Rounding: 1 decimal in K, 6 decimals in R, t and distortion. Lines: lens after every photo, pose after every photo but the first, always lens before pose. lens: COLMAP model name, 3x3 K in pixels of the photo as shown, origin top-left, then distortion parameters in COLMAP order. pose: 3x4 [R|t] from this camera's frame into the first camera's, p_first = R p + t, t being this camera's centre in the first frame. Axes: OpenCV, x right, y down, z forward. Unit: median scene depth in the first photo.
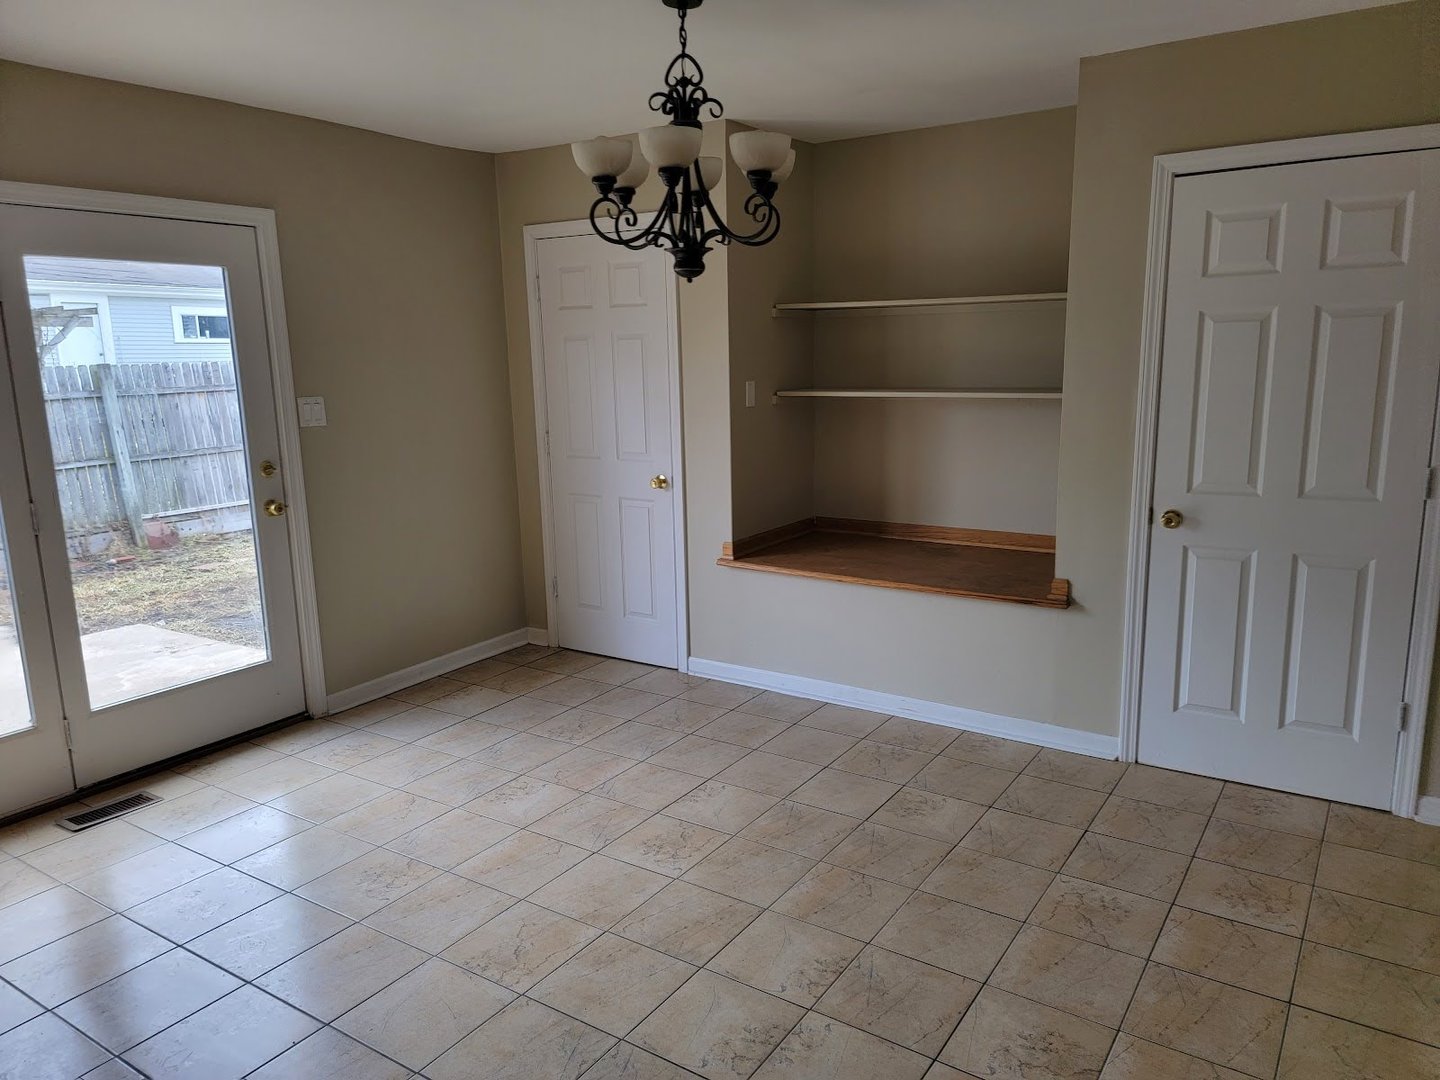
lens RADIAL K [[997.2, 0, 719.8], [0, 997.2, 544.9], [0, 0, 1]] dist [0.080029, -0.061601]
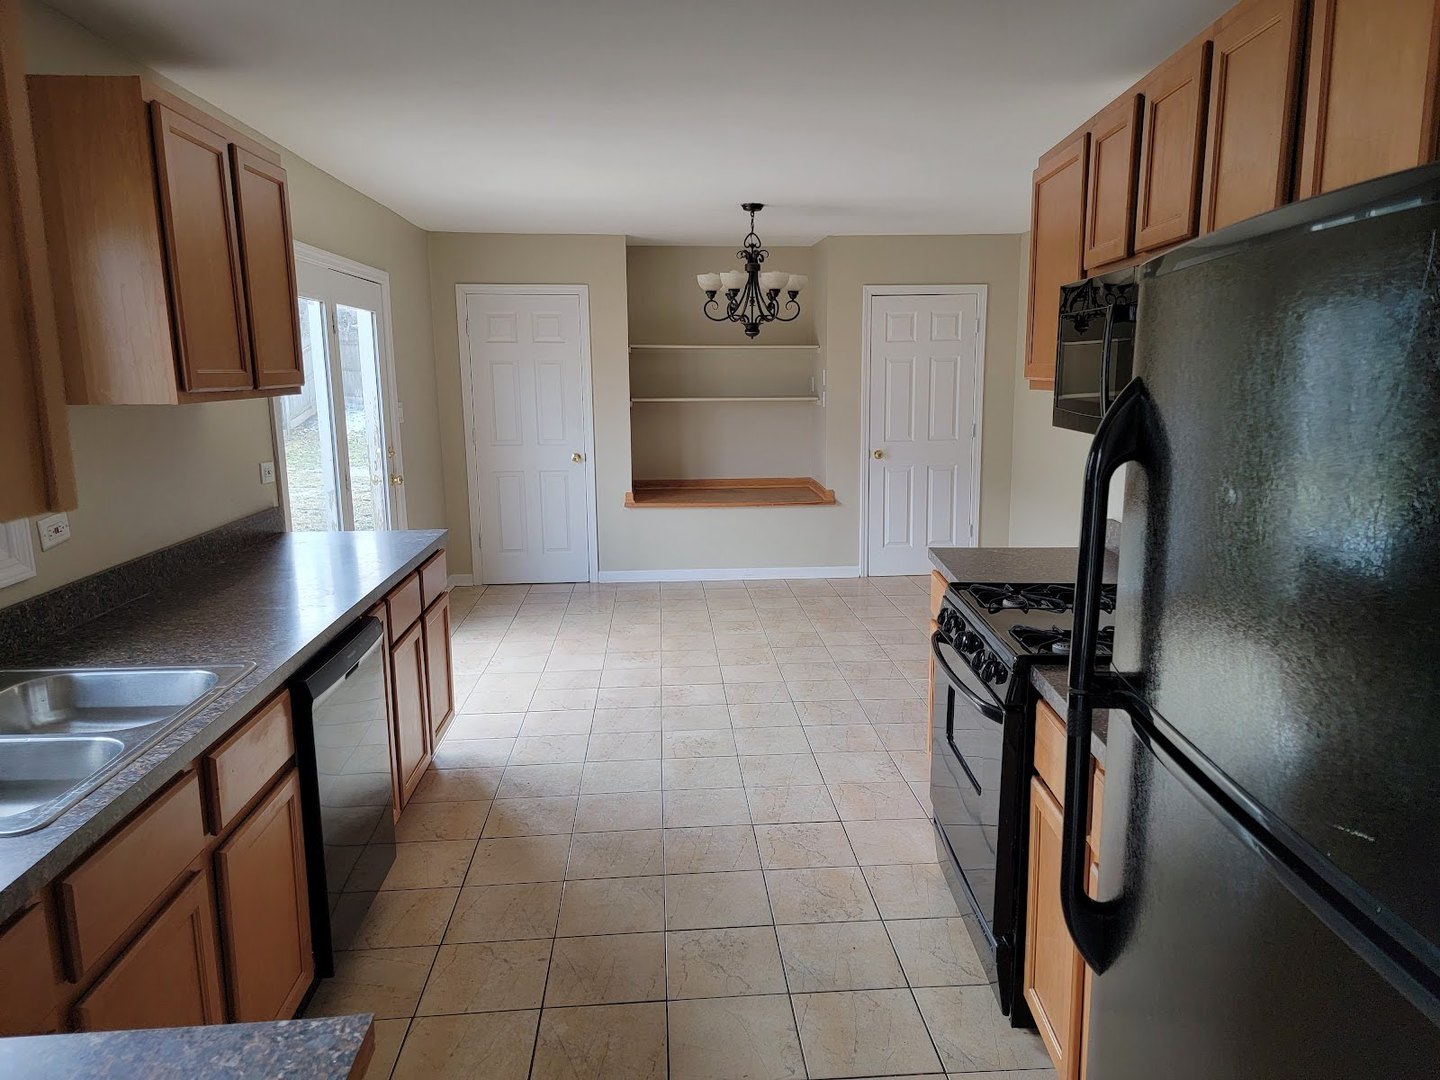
lens RADIAL K [[997.2, 0, 732.1], [0, 997.2, 539.1], [0, 0, 1]] dist [0.080029, -0.061601]
pose [[0.790434, -0.089192, 0.606019, -1.011750], [0.110185, 0.993908, 0.002565, 0.103916], [-0.602555, 0.064747, 0.795446, -0.439474]]
